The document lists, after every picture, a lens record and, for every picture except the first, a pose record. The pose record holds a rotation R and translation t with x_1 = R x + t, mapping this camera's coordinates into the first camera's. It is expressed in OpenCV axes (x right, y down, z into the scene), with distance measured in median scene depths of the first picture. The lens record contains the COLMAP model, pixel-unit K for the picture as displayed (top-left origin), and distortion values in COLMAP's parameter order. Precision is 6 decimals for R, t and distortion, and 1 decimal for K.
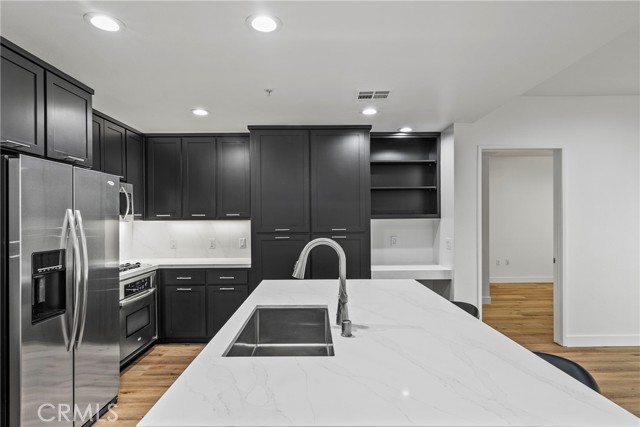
lens RADIAL K [[348.6, 0, 319.7], [0, 348.6, 219.7], [0, 0, 1]] dist [-0.014121, 0.000073]
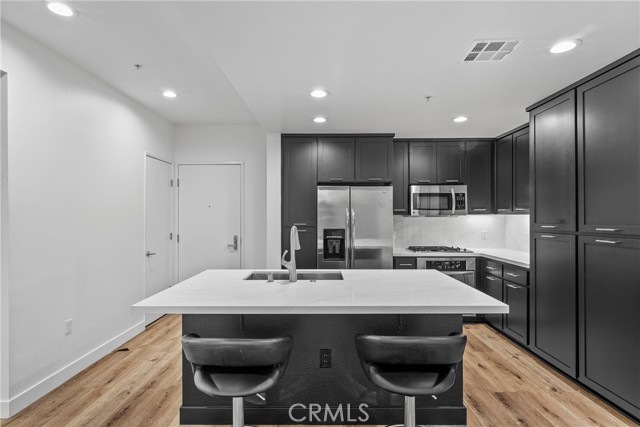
lens RADIAL K [[348.6, 0, 313.6], [0, 348.6, 217.0], [0, 0, 1]] dist [-0.014121, 0.000073]
pose [[-0.036569, 0.011697, -0.999263, 0.696922], [0.004249, 0.999924, 0.011549, -0.004864], [0.999322, -0.003823, -0.036616, 0.488752]]
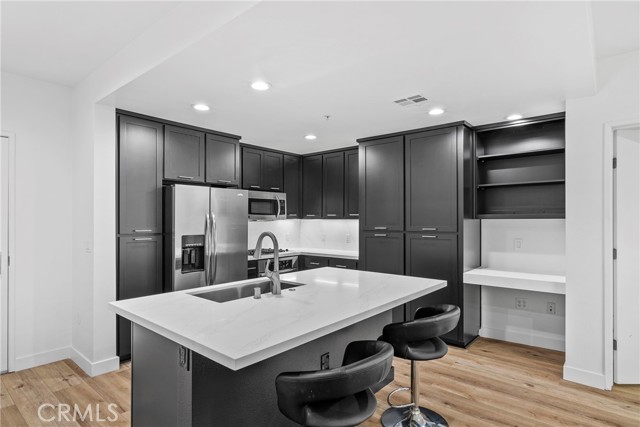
lens RADIAL K [[348.6, 0, 320.3], [0, 348.6, 214.4], [0, 0, 1]] dist [-0.014121, 0.000073]
pose [[0.757887, -0.002306, -0.652381, 0.472248], [-0.005931, 0.999928, -0.010425, -0.002161], [0.652358, 0.011770, 0.757819, 0.022990]]
